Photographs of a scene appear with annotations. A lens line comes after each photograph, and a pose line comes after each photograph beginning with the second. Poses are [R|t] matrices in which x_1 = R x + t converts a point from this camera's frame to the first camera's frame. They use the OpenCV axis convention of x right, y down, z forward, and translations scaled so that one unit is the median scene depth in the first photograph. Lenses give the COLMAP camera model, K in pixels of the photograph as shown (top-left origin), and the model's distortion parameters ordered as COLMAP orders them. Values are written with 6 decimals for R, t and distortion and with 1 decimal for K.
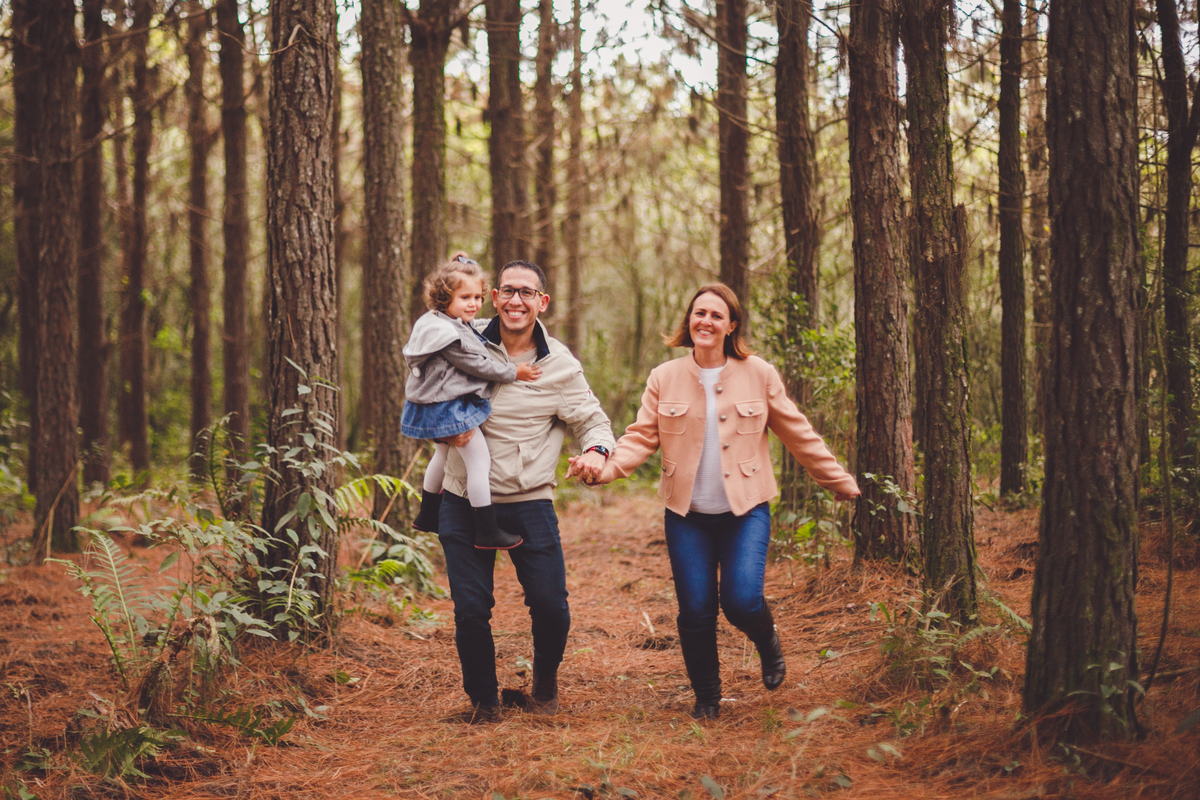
lens RADIAL K [[1843.0, 0, 575.5], [0, 1843.0, 384.7], [0, 0, 1]] dist [-0.123004, 0.104112]
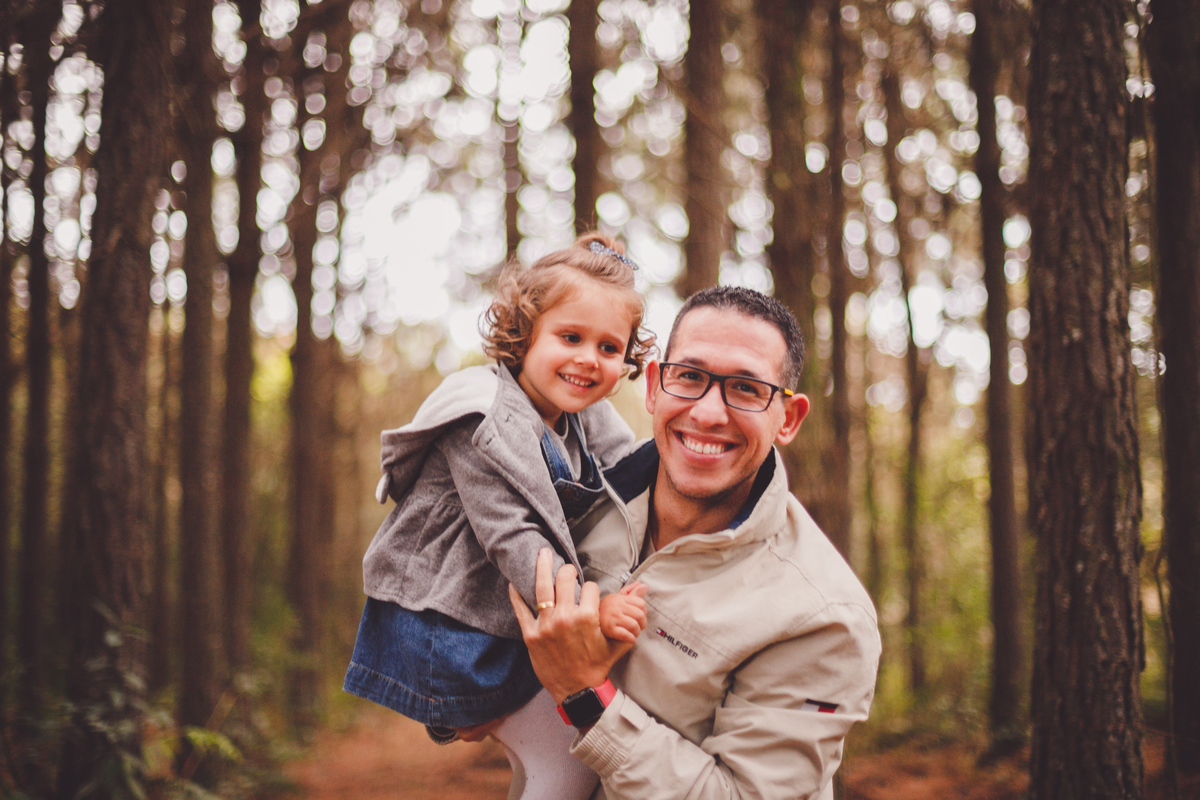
lens RADIAL K [[1655.8, 0, 595.0], [0, 1655.8, 434.4], [0, 0, 1]] dist [-0.129175, -0.023601]
pose [[0.988792, 0.026167, 0.146987, -0.035779], [-0.010111, 0.993997, -0.108940, -0.010788], [-0.148955, 0.106233, 0.983121, 0.184363]]
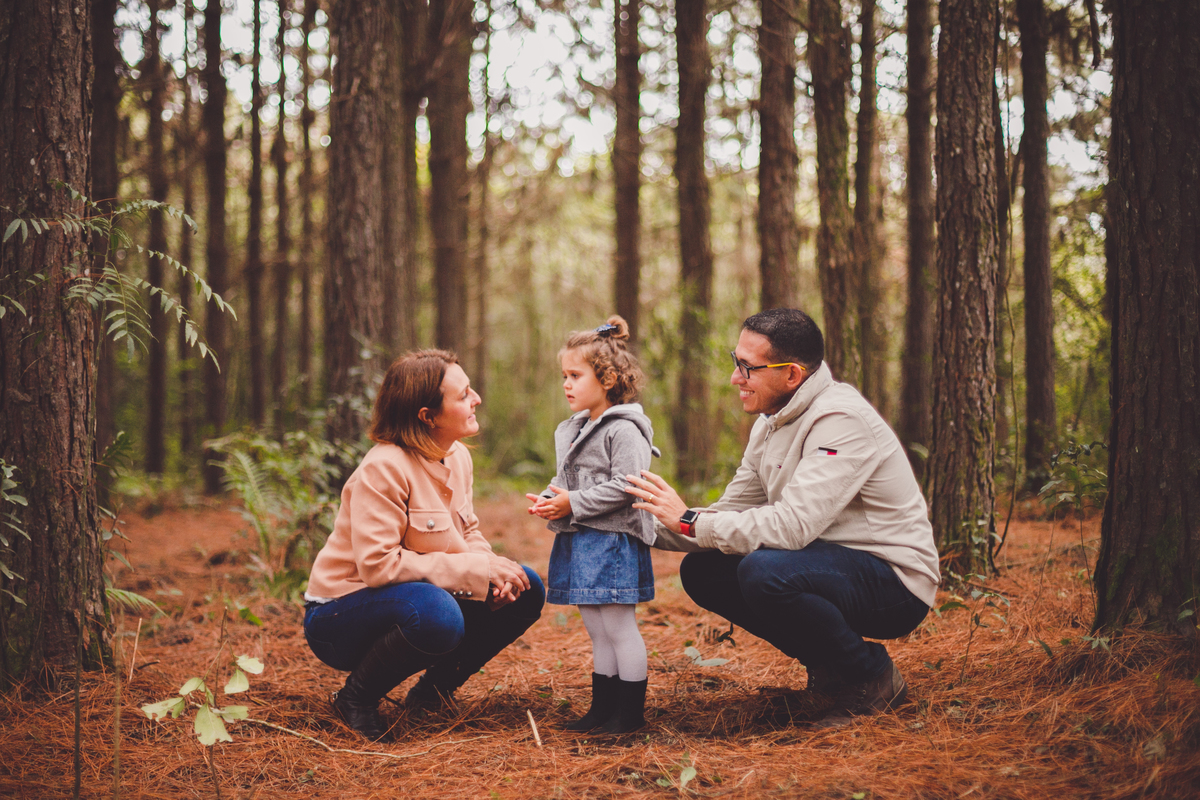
lens RADIAL K [[1655.8, 0, 595.0], [0, 1655.8, 434.4], [0, 0, 1]] dist [-0.129175, -0.023601]
pose [[0.996465, 0.009117, 0.083512, -0.077909], [-0.009946, 0.999905, 0.009521, 0.044413], [-0.083417, -0.010318, 0.996461, -0.183739]]
